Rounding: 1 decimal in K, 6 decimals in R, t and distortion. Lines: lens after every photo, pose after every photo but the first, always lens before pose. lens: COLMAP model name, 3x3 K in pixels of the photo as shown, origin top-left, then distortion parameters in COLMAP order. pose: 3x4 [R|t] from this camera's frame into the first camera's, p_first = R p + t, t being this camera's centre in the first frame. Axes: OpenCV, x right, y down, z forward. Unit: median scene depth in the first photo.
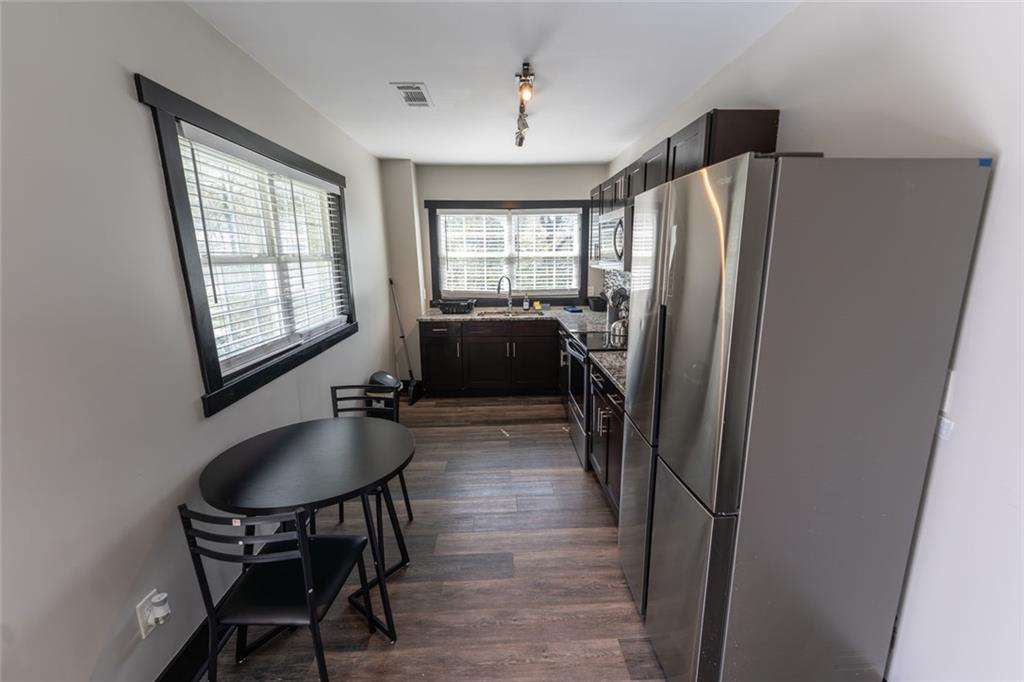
lens RADIAL K [[415.7, 0, 515.3], [0, 415.7, 341.3], [0, 0, 1]] dist [-0.004316, -0.000562]
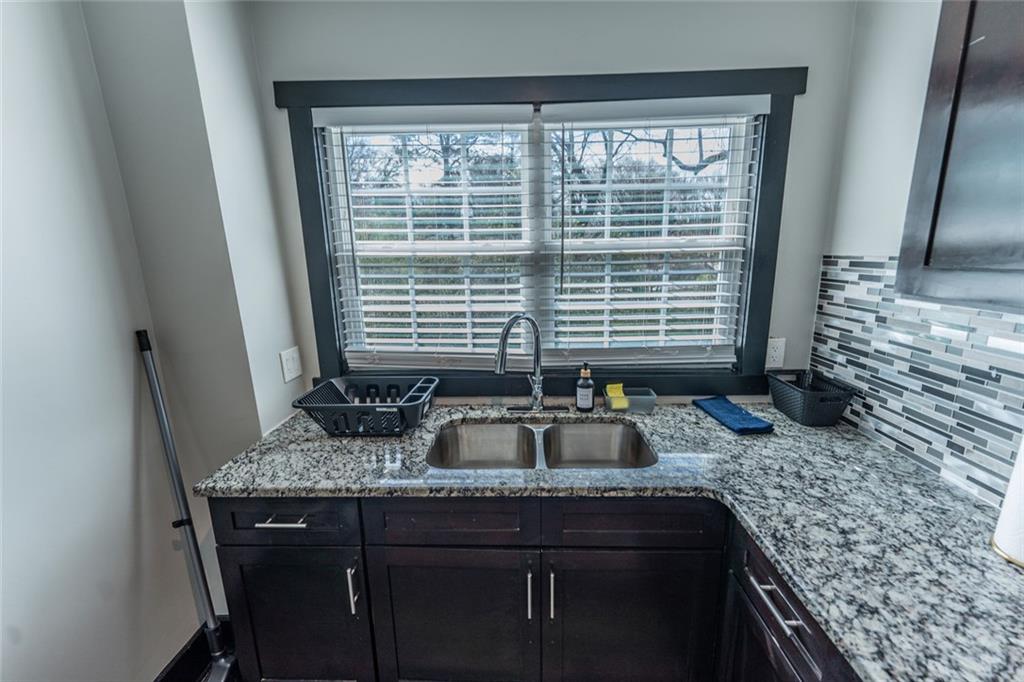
lens RADIAL K [[415.7, 0, 514.2], [0, 415.7, 345.8], [0, 0, 1]] dist [-0.004316, -0.000562]
pose [[0.997720, 0.003665, -0.067391, -0.008485], [-0.002204, 0.999761, 0.021738, -0.135444], [0.067455, -0.021540, 0.997490, 0.658897]]
